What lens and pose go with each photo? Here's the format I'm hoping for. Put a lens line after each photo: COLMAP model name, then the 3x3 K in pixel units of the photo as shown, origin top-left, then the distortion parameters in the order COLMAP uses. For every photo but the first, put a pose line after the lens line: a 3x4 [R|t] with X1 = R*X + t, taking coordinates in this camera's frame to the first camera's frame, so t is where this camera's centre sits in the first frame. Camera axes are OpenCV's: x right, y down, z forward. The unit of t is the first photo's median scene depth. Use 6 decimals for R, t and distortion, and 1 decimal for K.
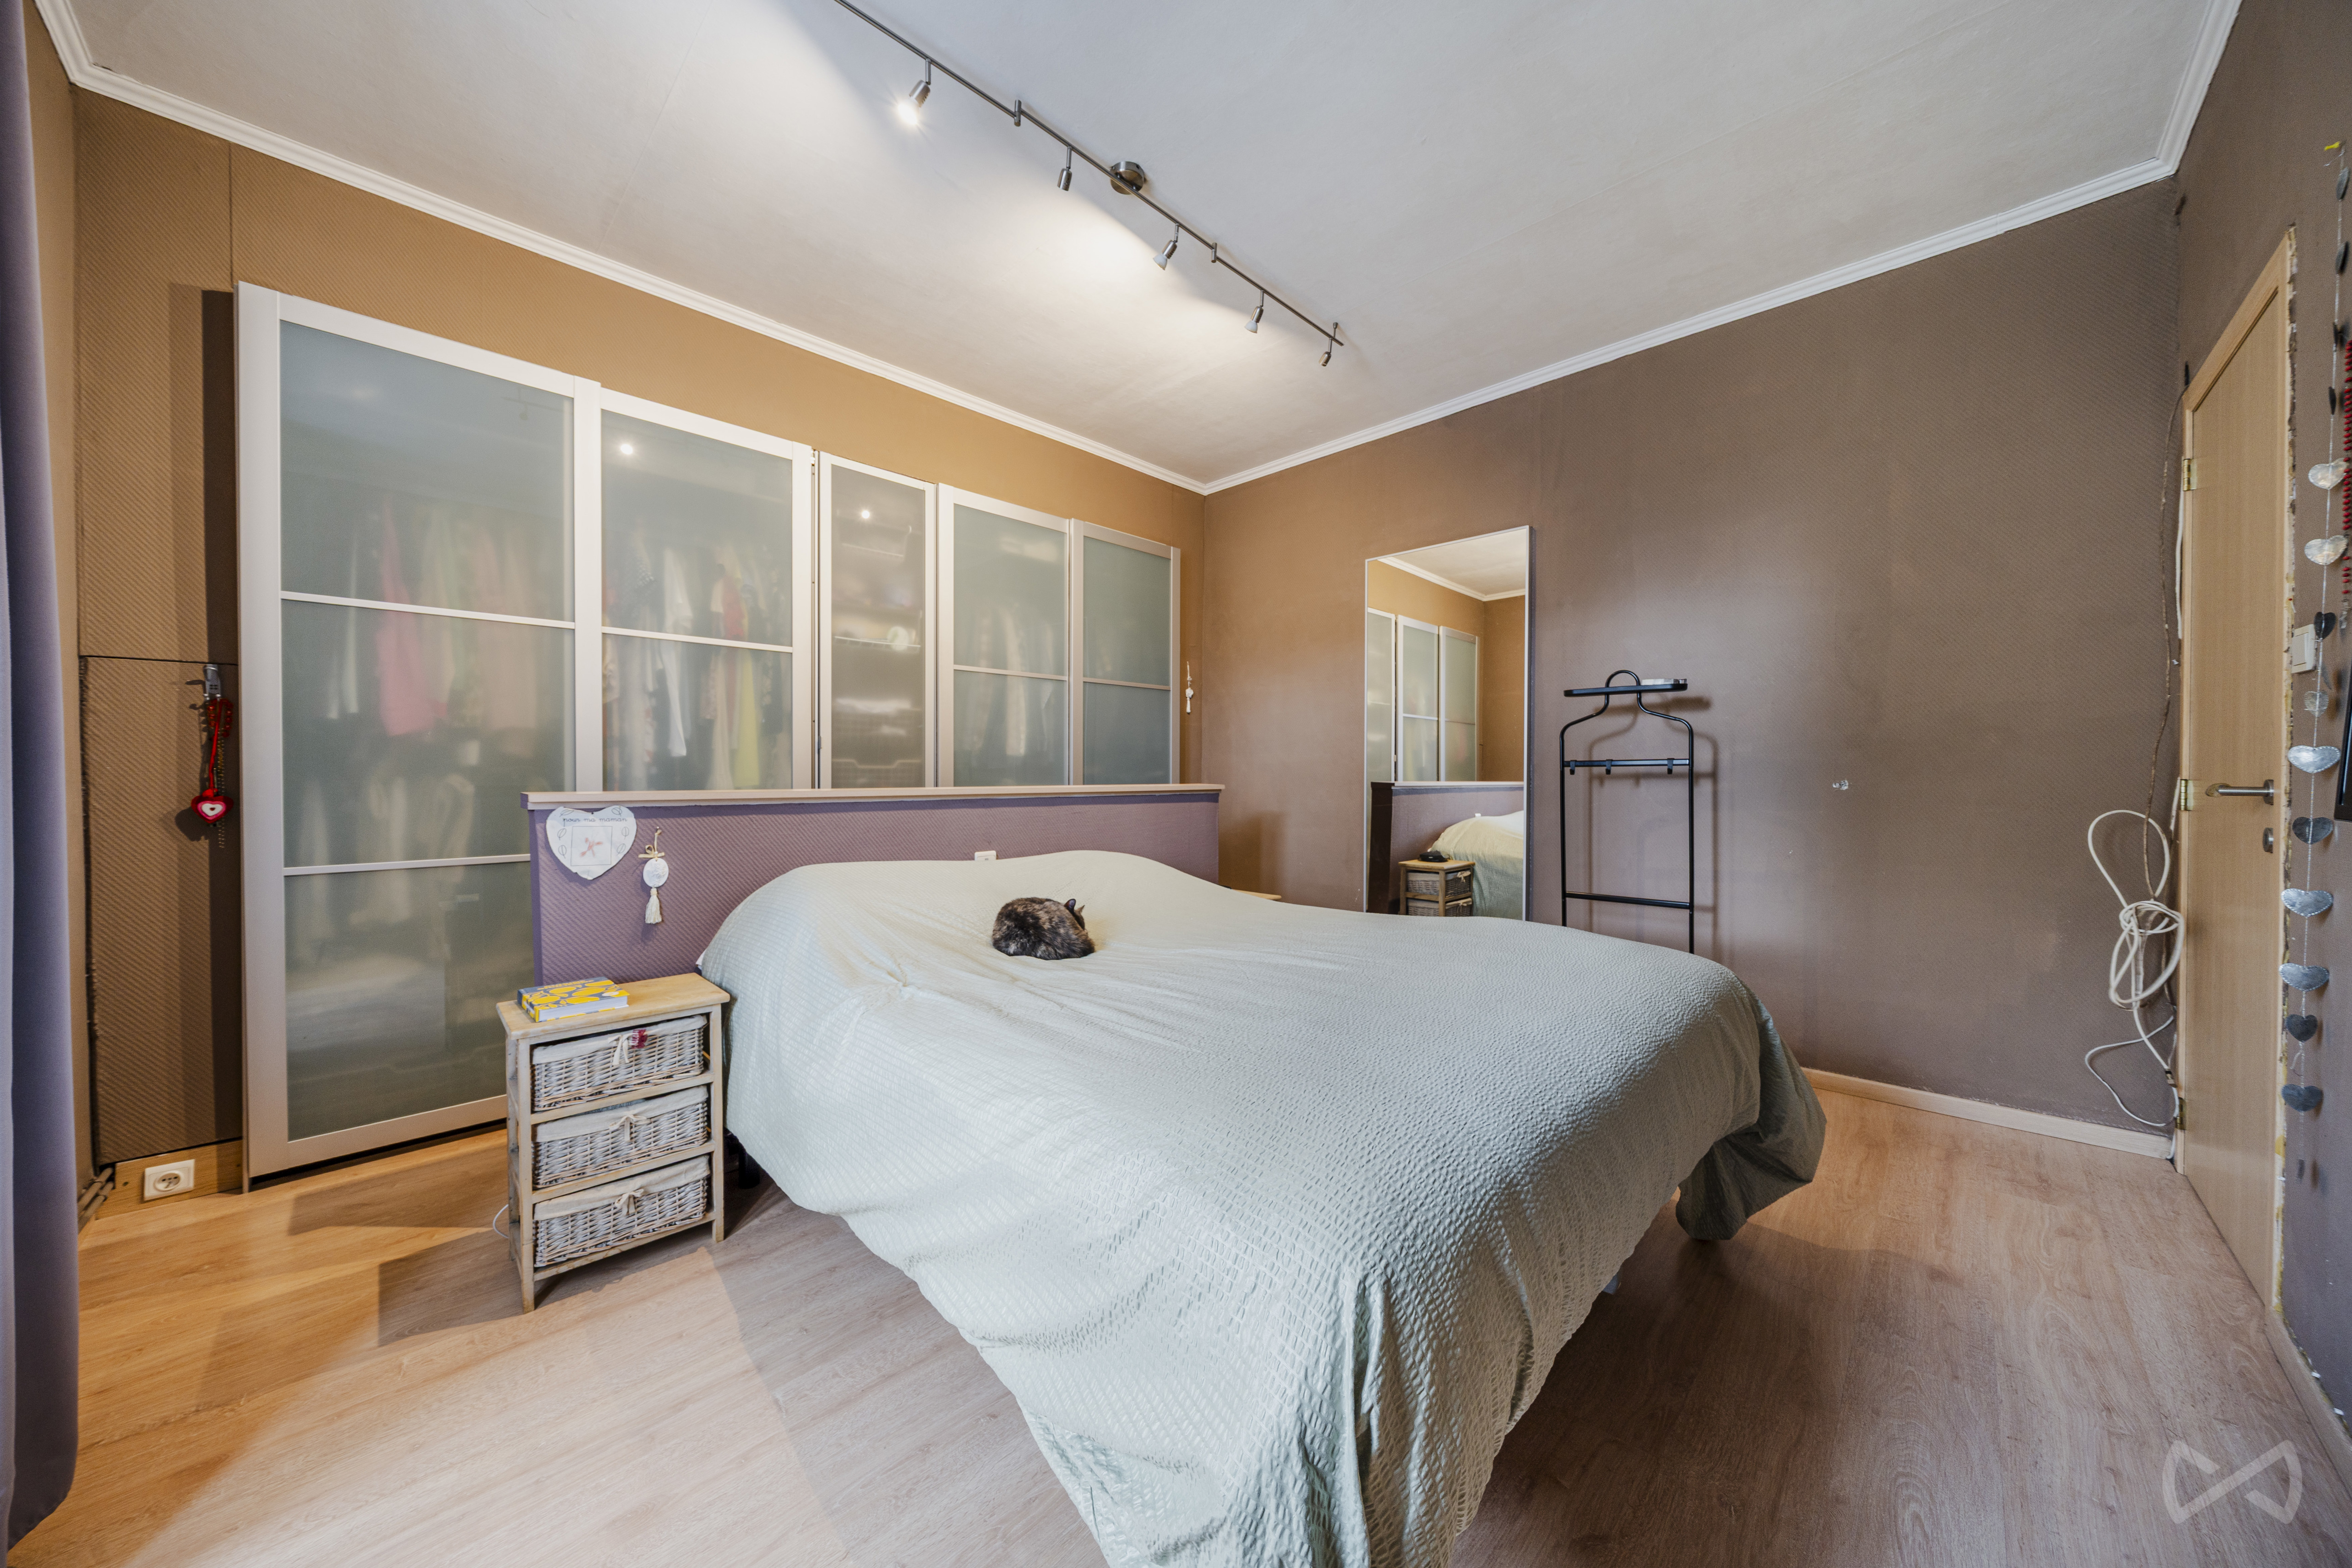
lens RADIAL K [[801.5, 0, 1168.4], [0, 801.5, 780.8], [0, 0, 1]] dist [-0.000154, -0.000033]
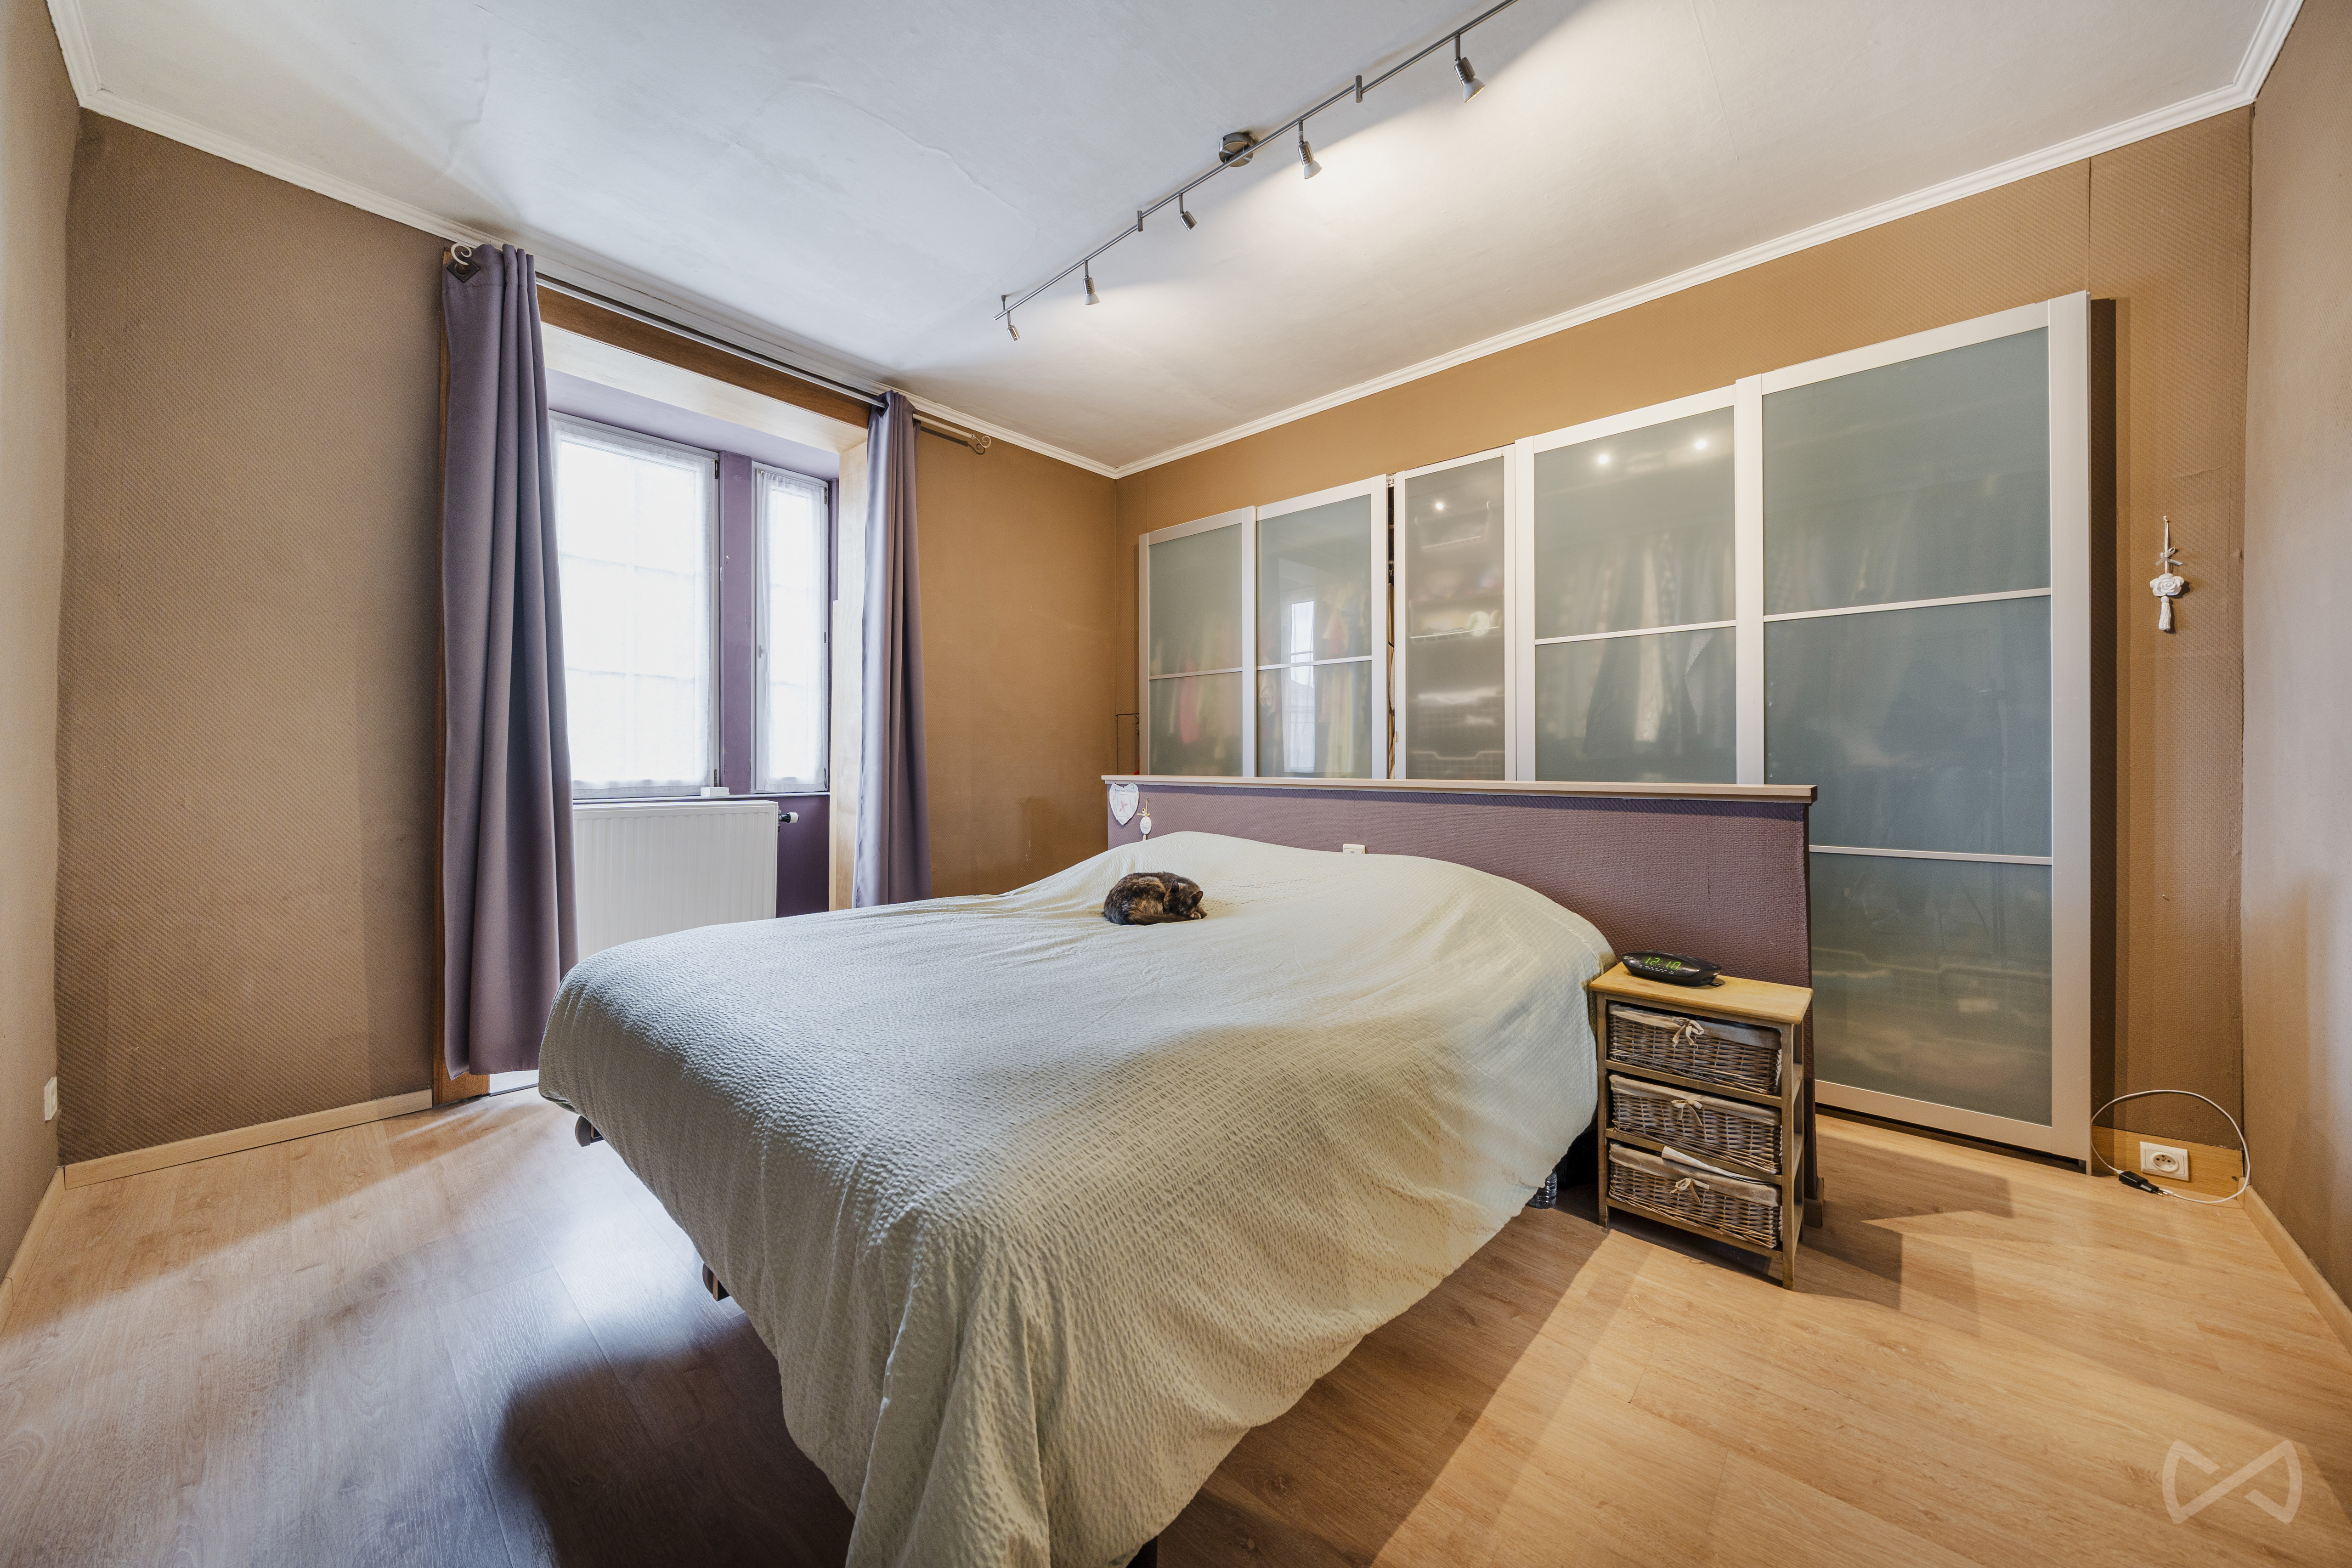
lens RADIAL K [[798.0, 0, 1184.1], [0, 798.0, 756.0], [0, 0, 1]] dist [-0.000175, -0.000001]
pose [[0.068585, -0.009486, -0.997600, 0.624838], [-0.013201, 0.999859, -0.010415, -0.005916], [0.997558, 0.013883, 0.068450, 0.626023]]
